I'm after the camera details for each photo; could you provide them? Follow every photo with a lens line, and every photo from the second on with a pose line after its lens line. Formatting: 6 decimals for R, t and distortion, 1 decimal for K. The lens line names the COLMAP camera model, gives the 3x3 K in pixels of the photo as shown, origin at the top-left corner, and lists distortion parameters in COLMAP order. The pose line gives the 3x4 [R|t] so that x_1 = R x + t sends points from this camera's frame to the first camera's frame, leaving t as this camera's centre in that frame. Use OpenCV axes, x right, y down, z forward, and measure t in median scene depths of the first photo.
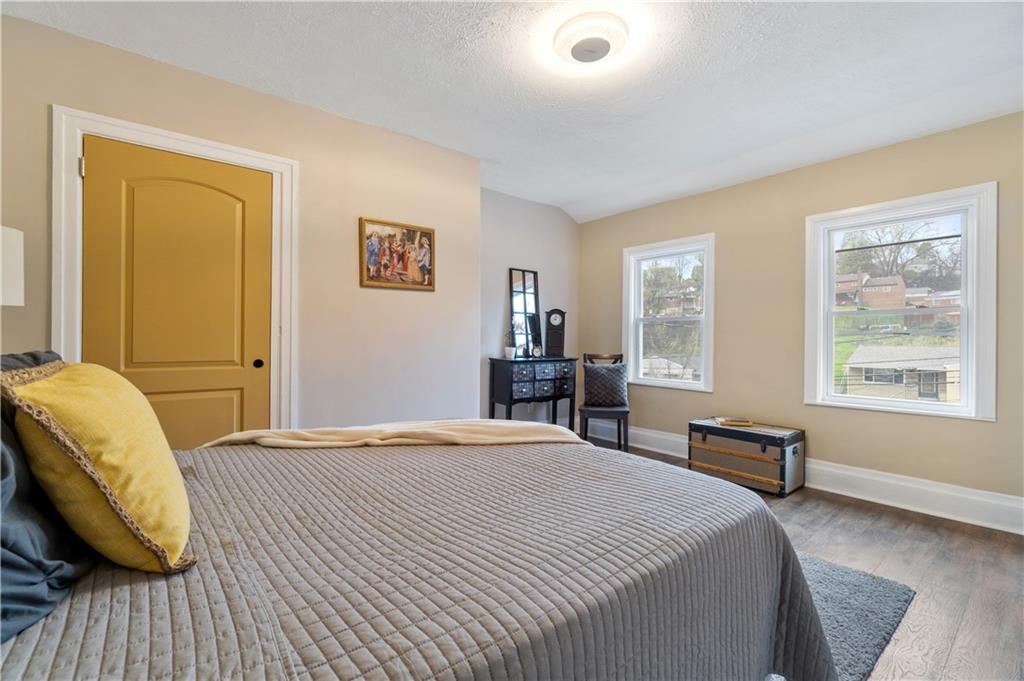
lens RADIAL K [[445.2, 0, 505.7], [0, 445.2, 337.5], [0, 0, 1]] dist [-0.002242, -0.000486]
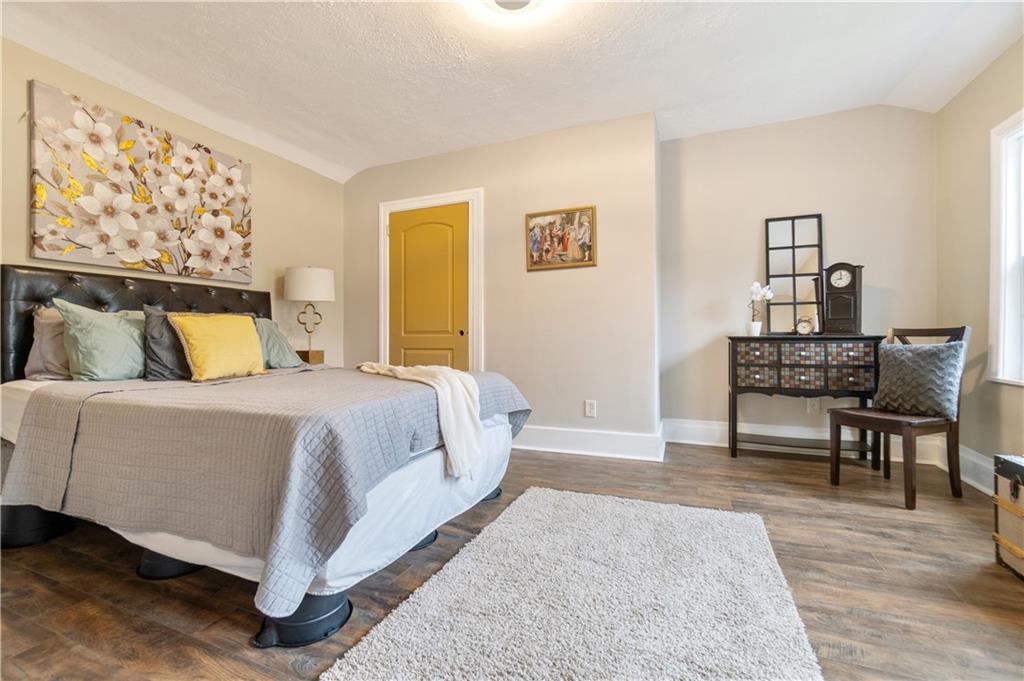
lens RADIAL K [[445.2, 0, 503.6], [0, 445.2, 340.2], [0, 0, 1]] dist [-0.002242, -0.000486]
pose [[0.477863, -0.003311, -0.878428, 0.654735], [0.010507, 0.999943, 0.001946, 0.064961], [0.878371, -0.010159, 0.477871, 0.329485]]
